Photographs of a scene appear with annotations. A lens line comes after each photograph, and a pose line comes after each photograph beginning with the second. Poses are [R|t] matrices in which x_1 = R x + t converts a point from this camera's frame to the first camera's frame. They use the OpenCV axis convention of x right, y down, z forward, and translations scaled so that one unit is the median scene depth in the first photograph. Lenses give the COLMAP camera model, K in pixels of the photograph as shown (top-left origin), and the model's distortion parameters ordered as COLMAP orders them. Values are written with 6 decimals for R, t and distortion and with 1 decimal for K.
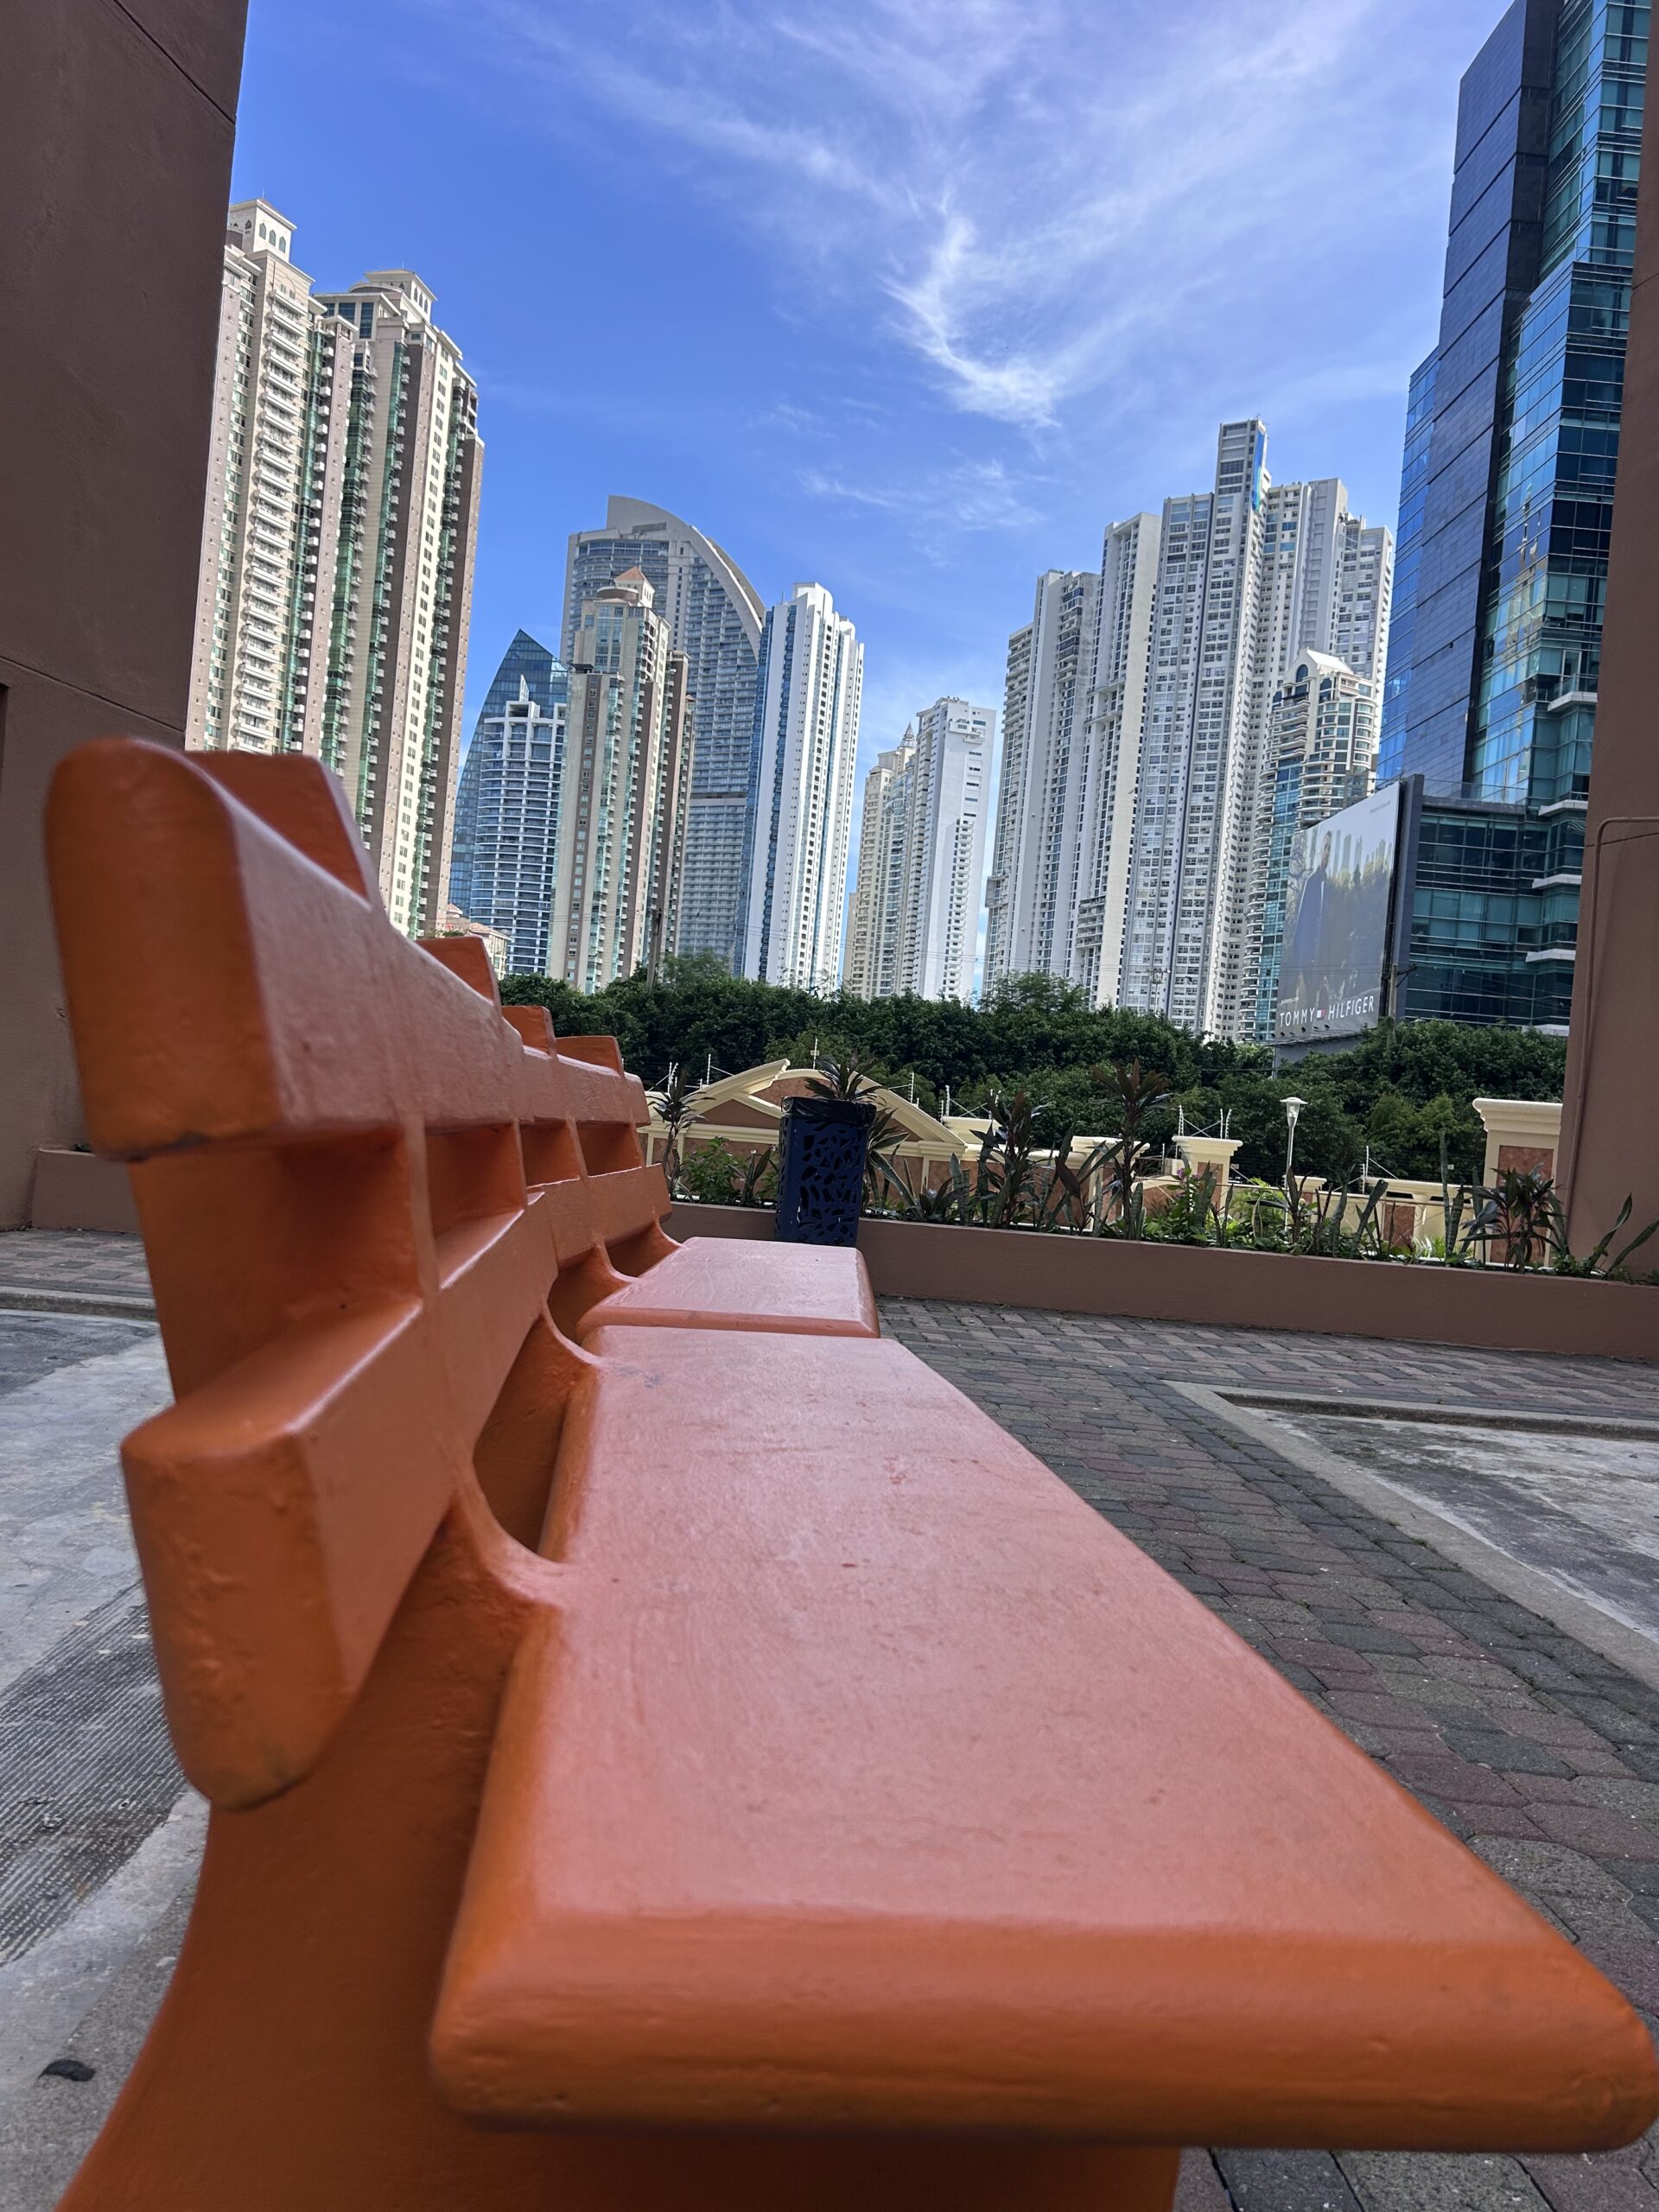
lens RADIAL K [[1661.8, 0, 808.9], [0, 1661.8, 1117.1], [0, 0, 1]] dist [0.041035, -0.058988]
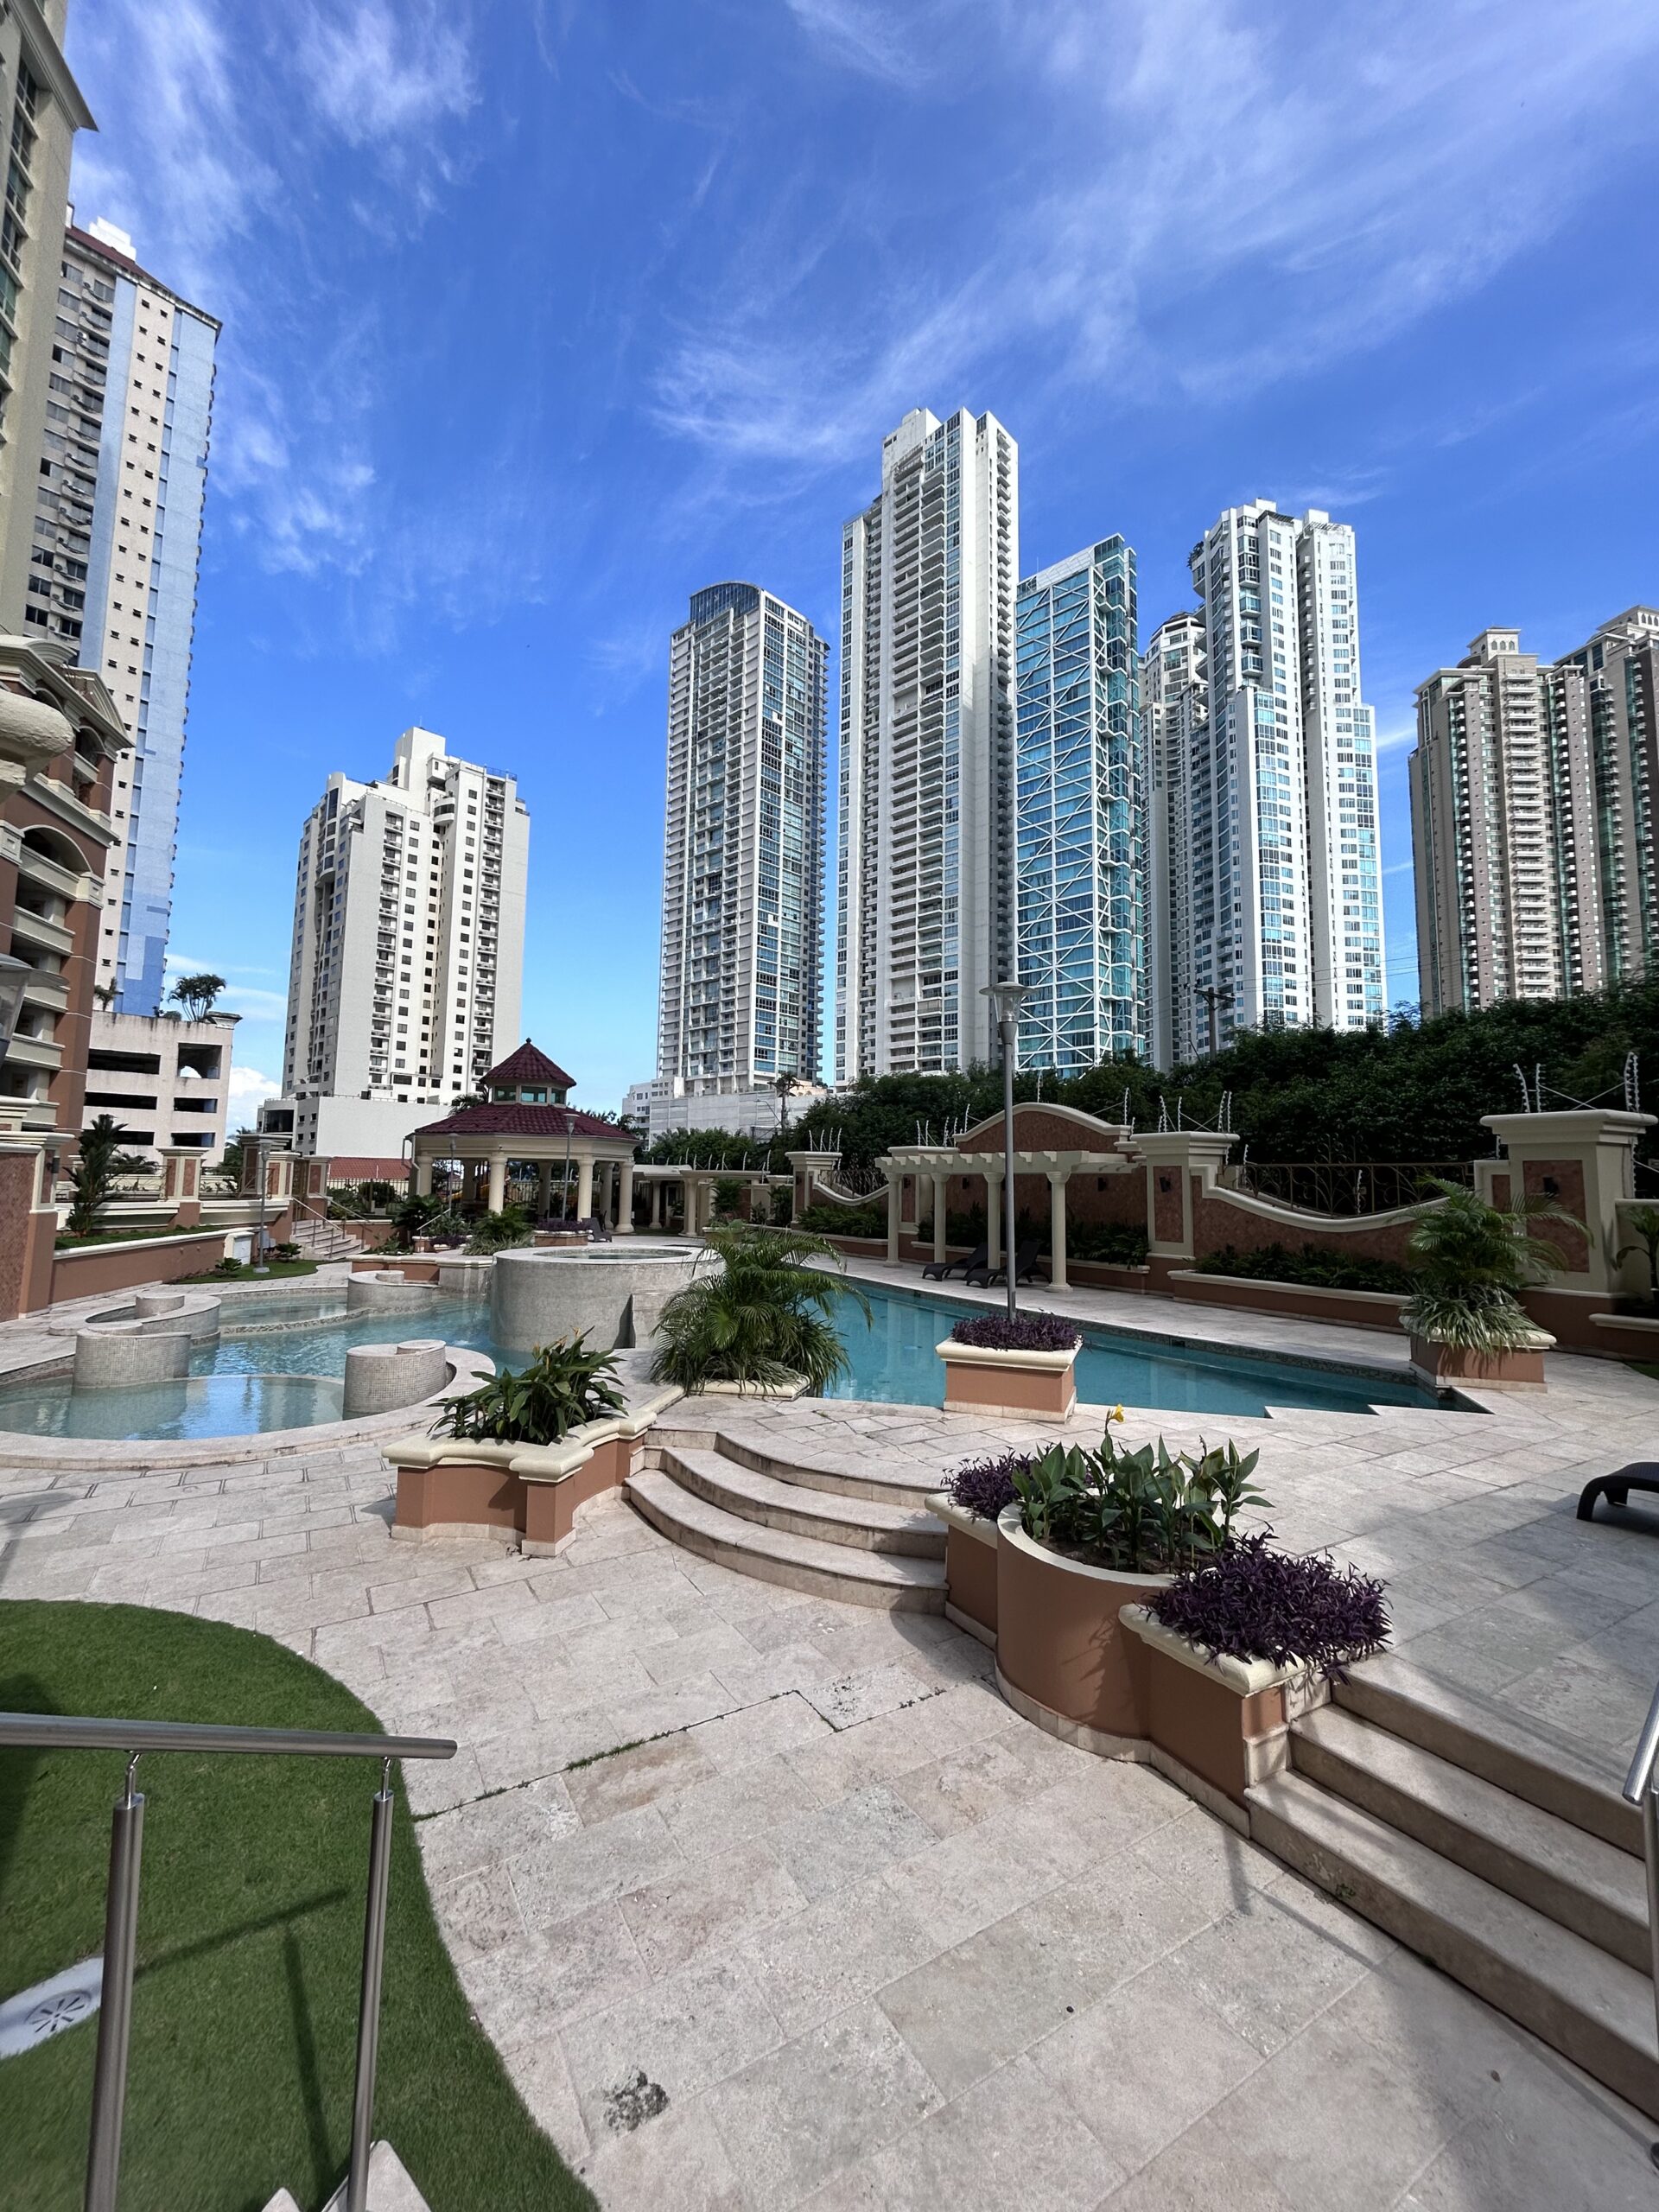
lens RADIAL K [[890.4, 0, 829.7], [0, 890.4, 1101.1], [0, 0, 1]] dist [-0.003034, 0.001413]
pose [[0.447039, -0.157505, -0.880539, 0.034631], [0.026153, 0.986257, -0.163138, 0.003273], [0.894132, 0.049900, 0.445014, 0.062816]]
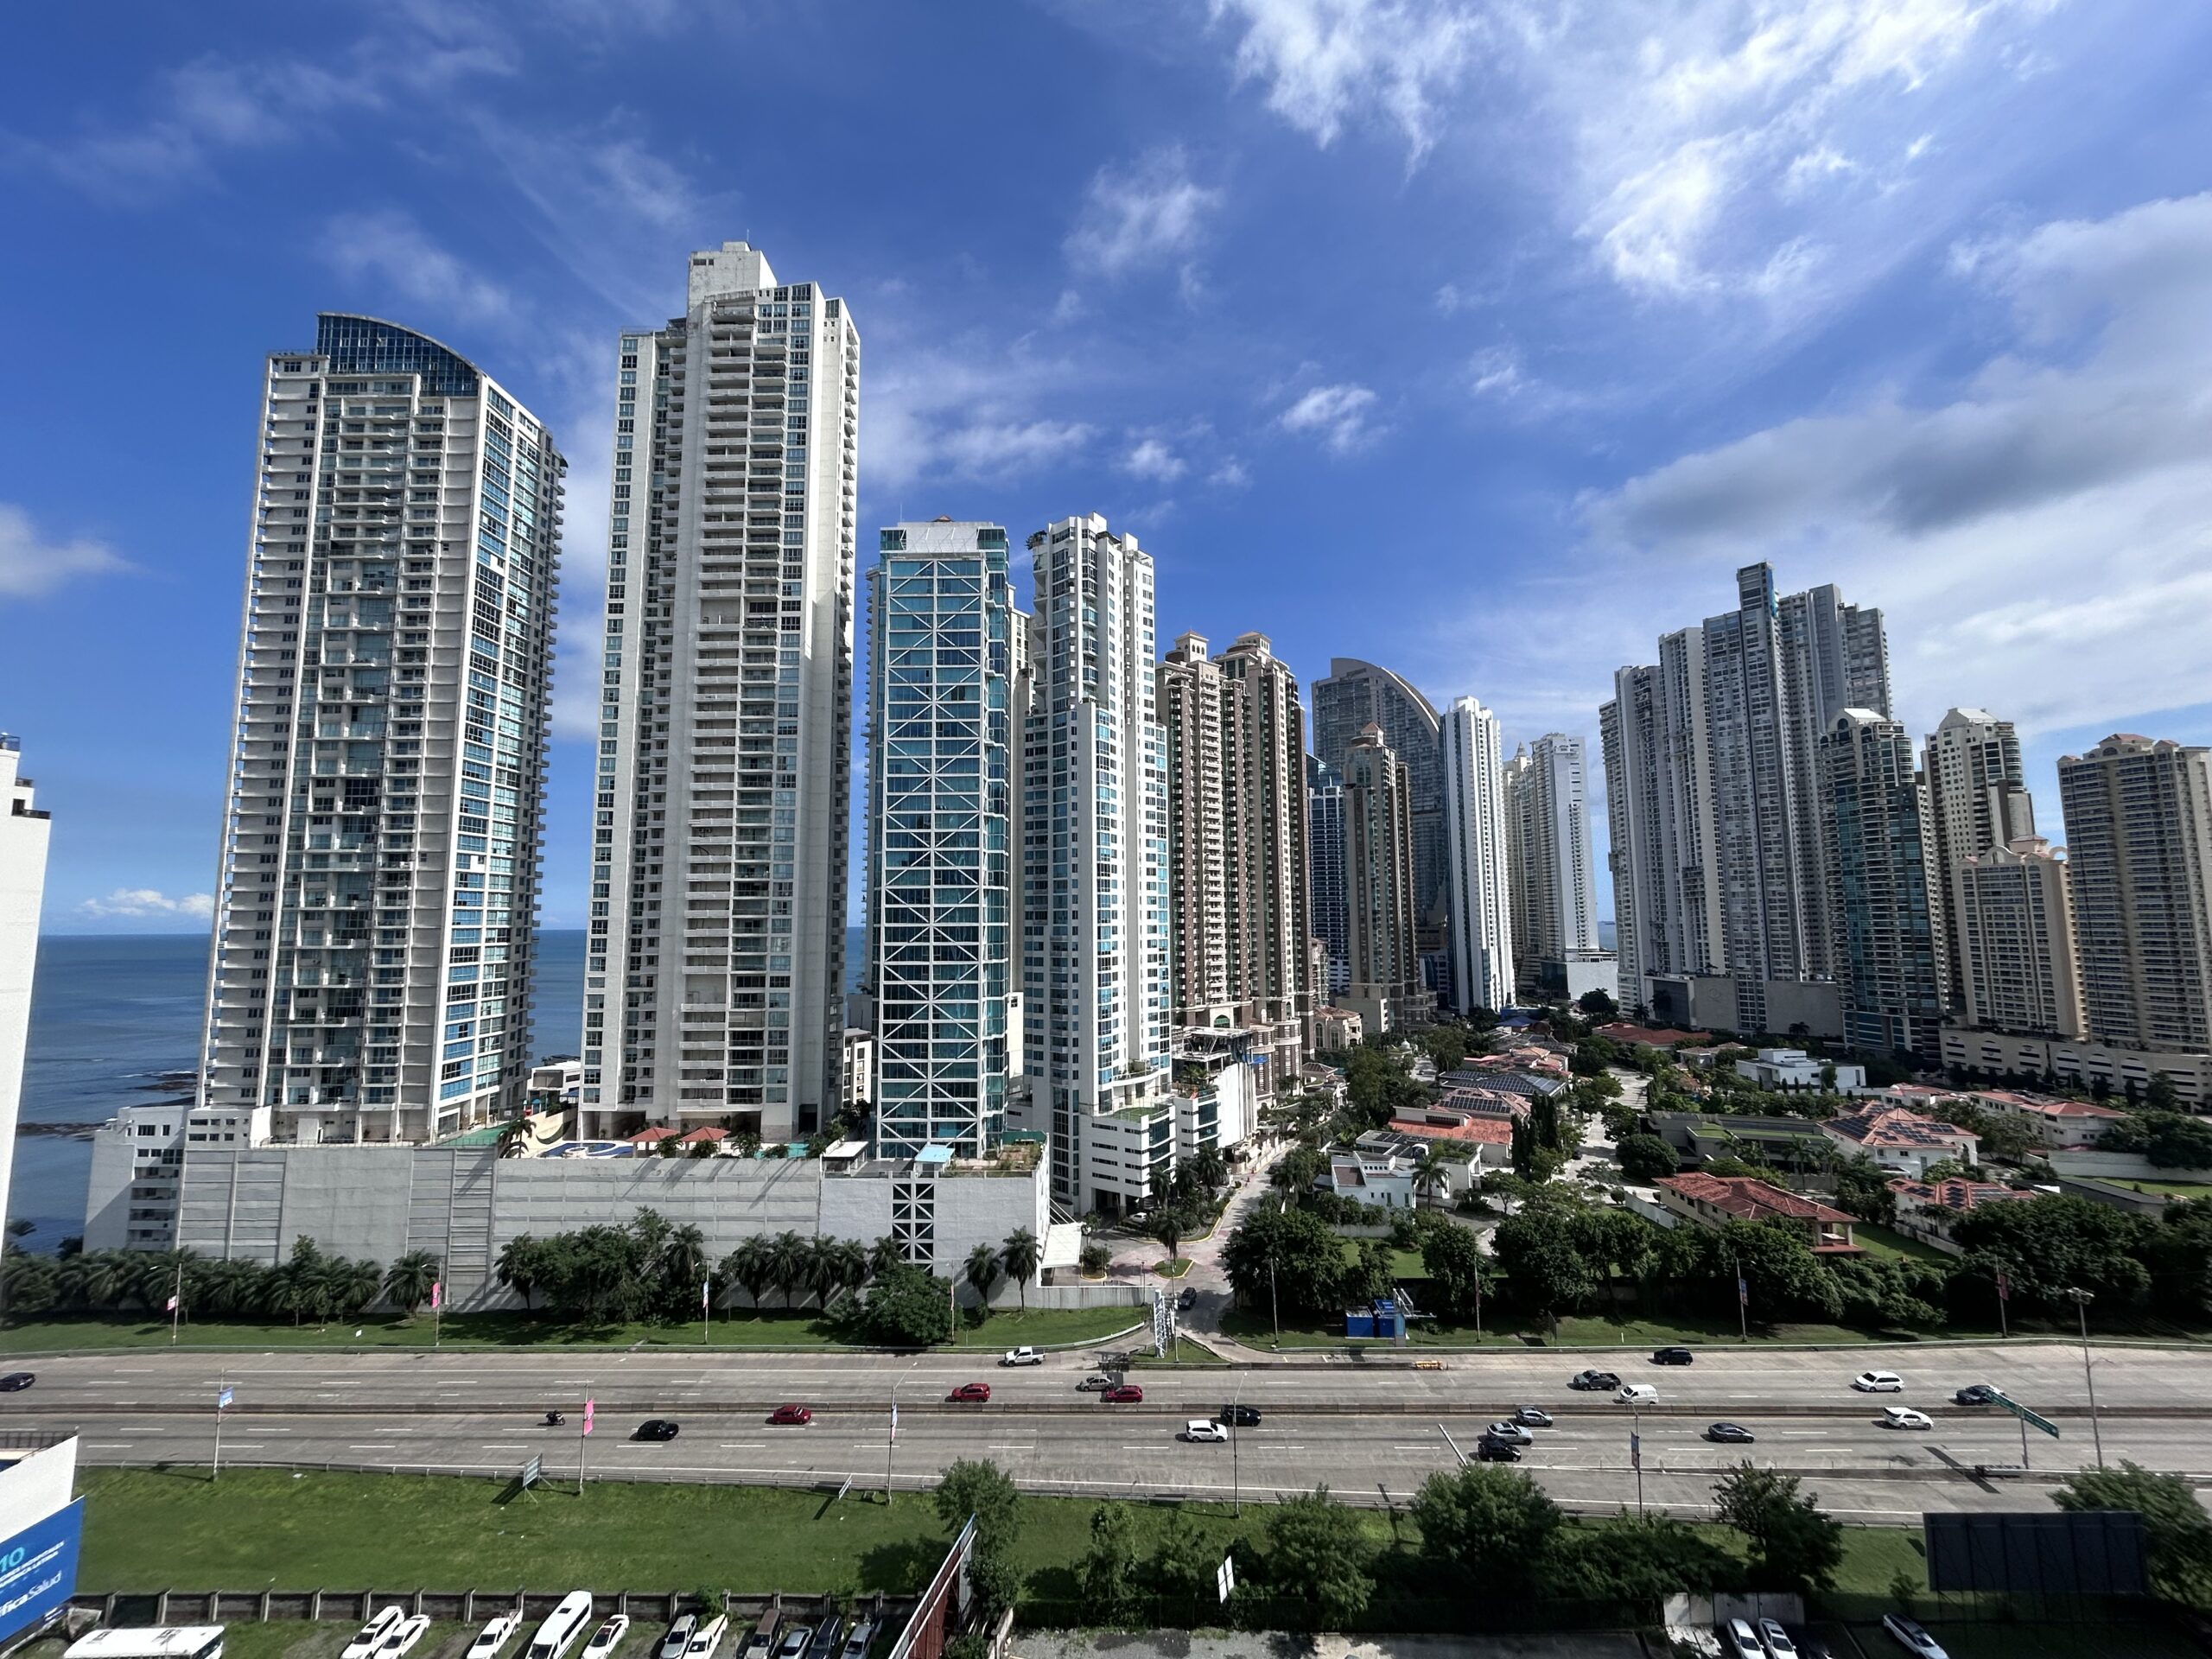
lens RADIAL K [[890.4, 0, 1100.1], [0, 890.4, 827.1], [0, 0, 1]] dist [-0.003034, 0.001413]
pose [[0.929779, -0.127555, -0.345313, -0.060736], [0.087371, 0.987710, -0.129598, -0.123769], [0.357600, 0.090327, 0.929496, 0.021839]]
